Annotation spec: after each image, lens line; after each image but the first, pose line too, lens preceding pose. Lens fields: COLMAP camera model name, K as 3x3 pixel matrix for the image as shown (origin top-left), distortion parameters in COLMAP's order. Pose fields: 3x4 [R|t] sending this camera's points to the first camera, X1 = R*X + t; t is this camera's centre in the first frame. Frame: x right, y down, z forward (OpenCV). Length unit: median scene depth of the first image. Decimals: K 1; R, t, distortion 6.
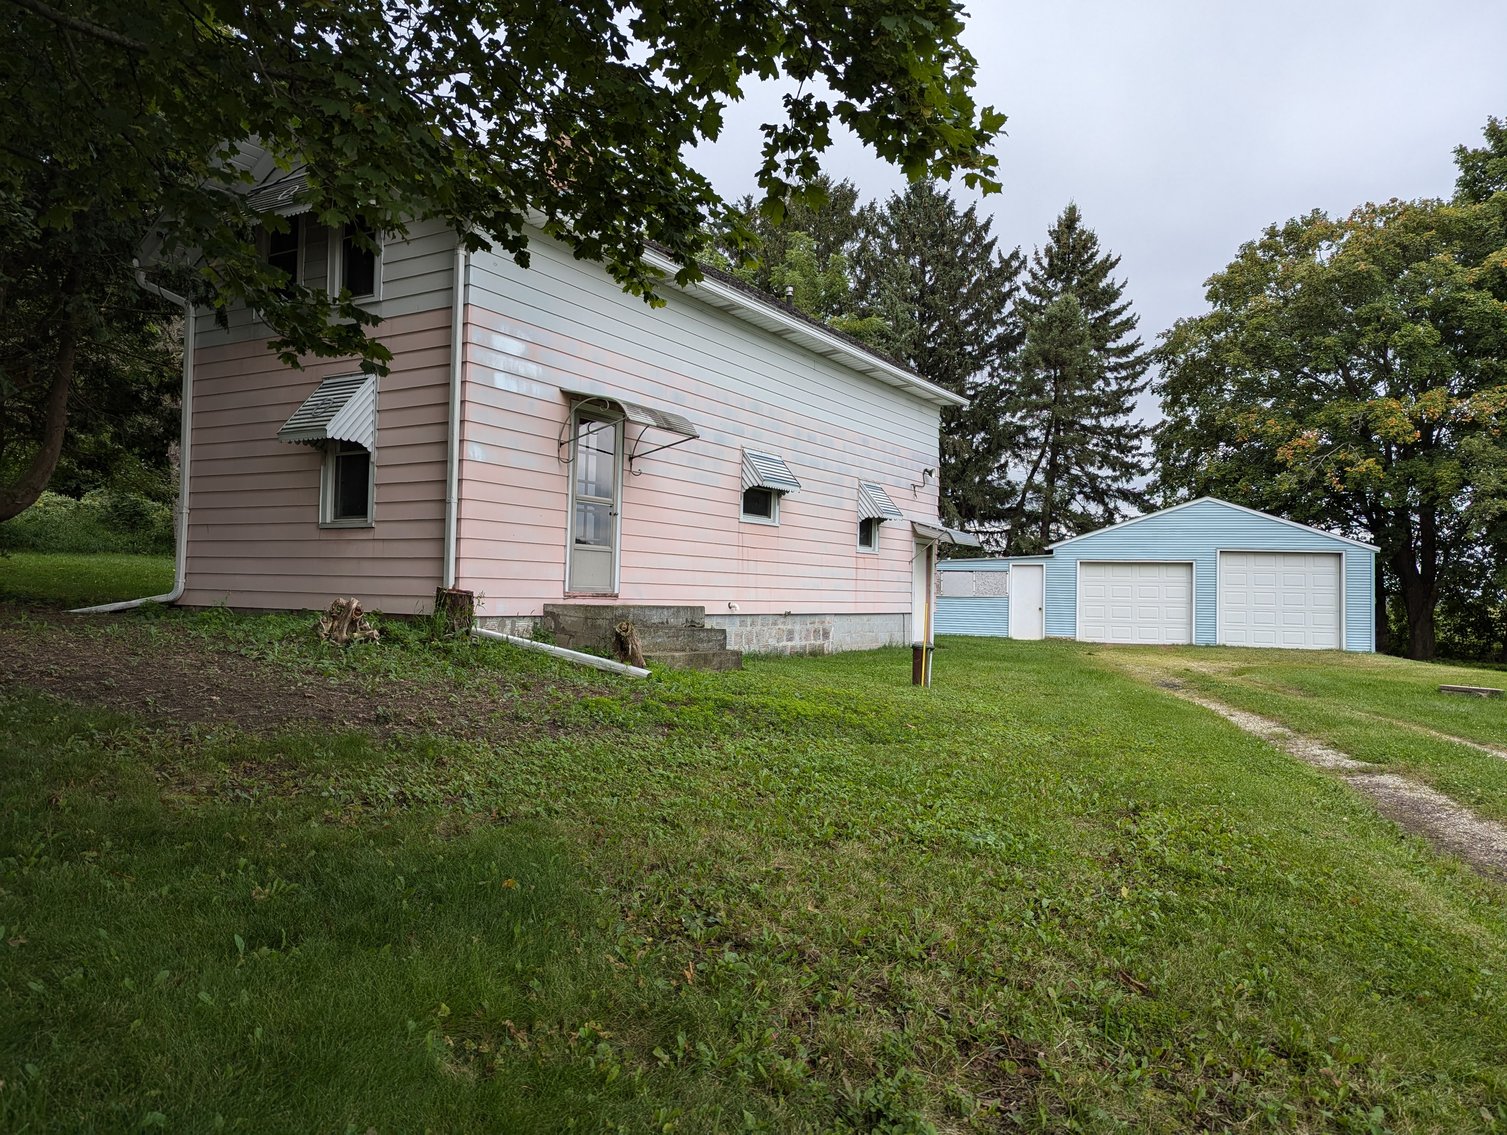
lens RADIAL K [[1057.6, 0, 753.5], [0, 1057.6, 567.5], [0, 0, 1]] dist [0.001175, 0.000511]
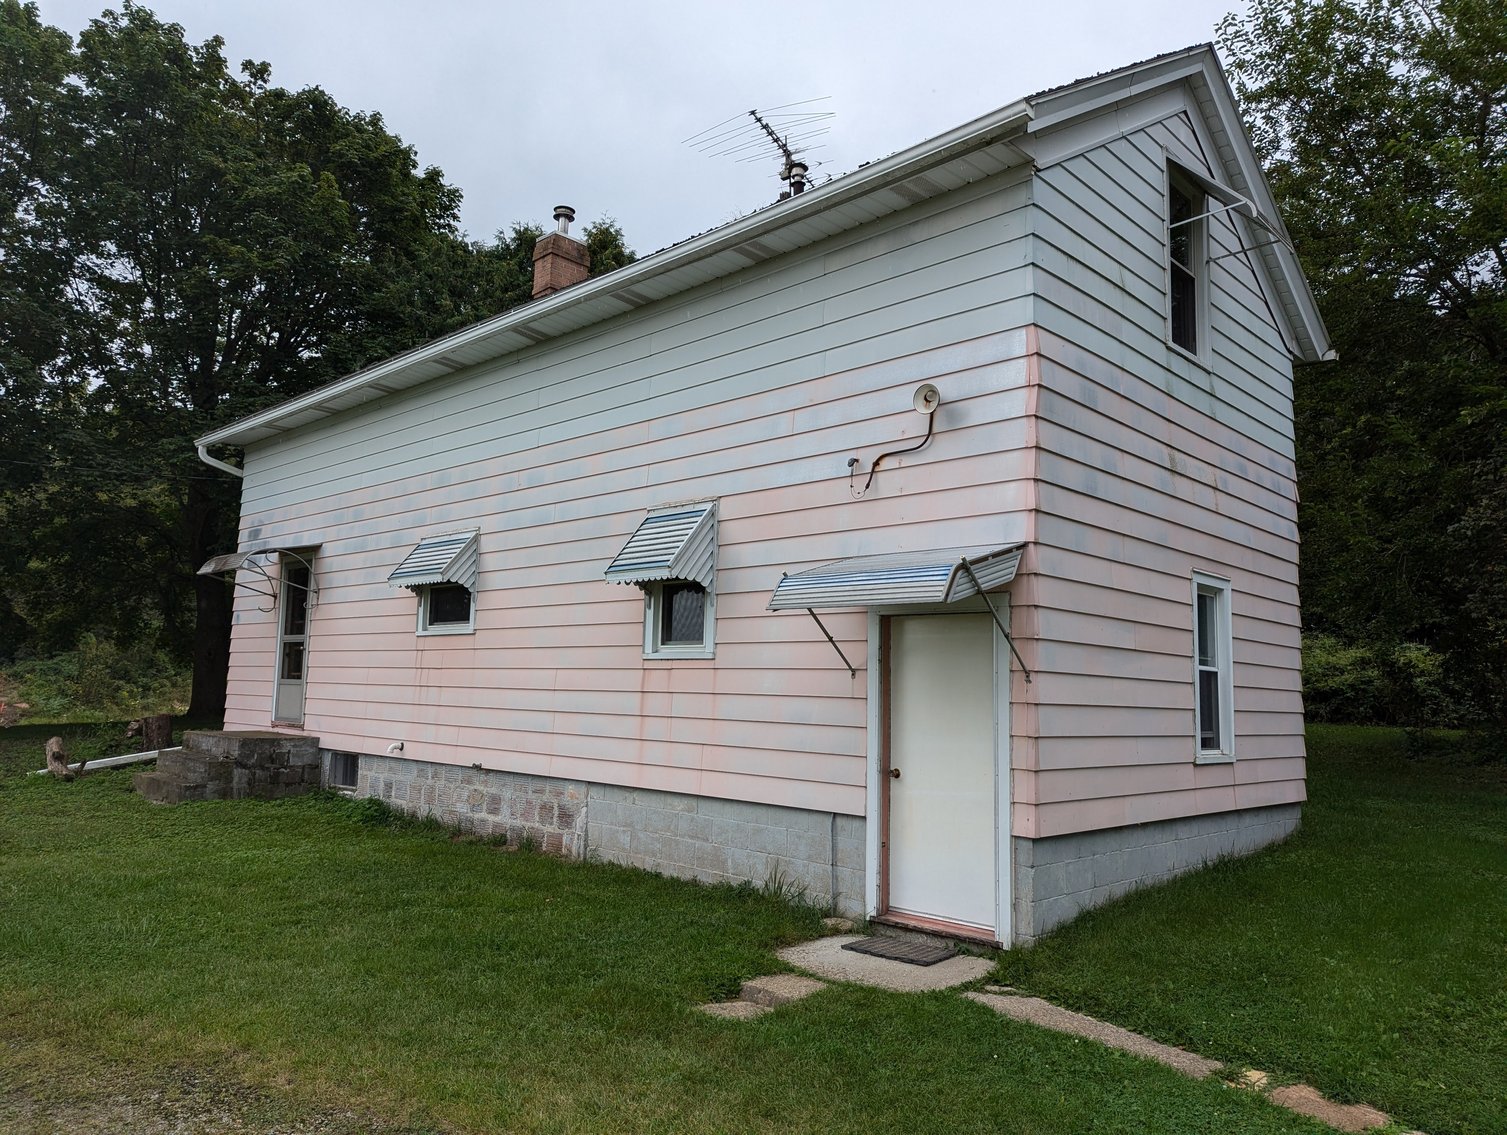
lens RADIAL K [[1057.6, 0, 753.5], [0, 1057.6, 567.5], [0, 0, 1]] dist [0.001175, 0.000511]
pose [[-0.207132, -0.150067, -0.966735, 0.631016], [-0.011546, 0.988471, -0.150967, 0.018648], [0.978245, -0.020108, -0.206477, 1.292080]]
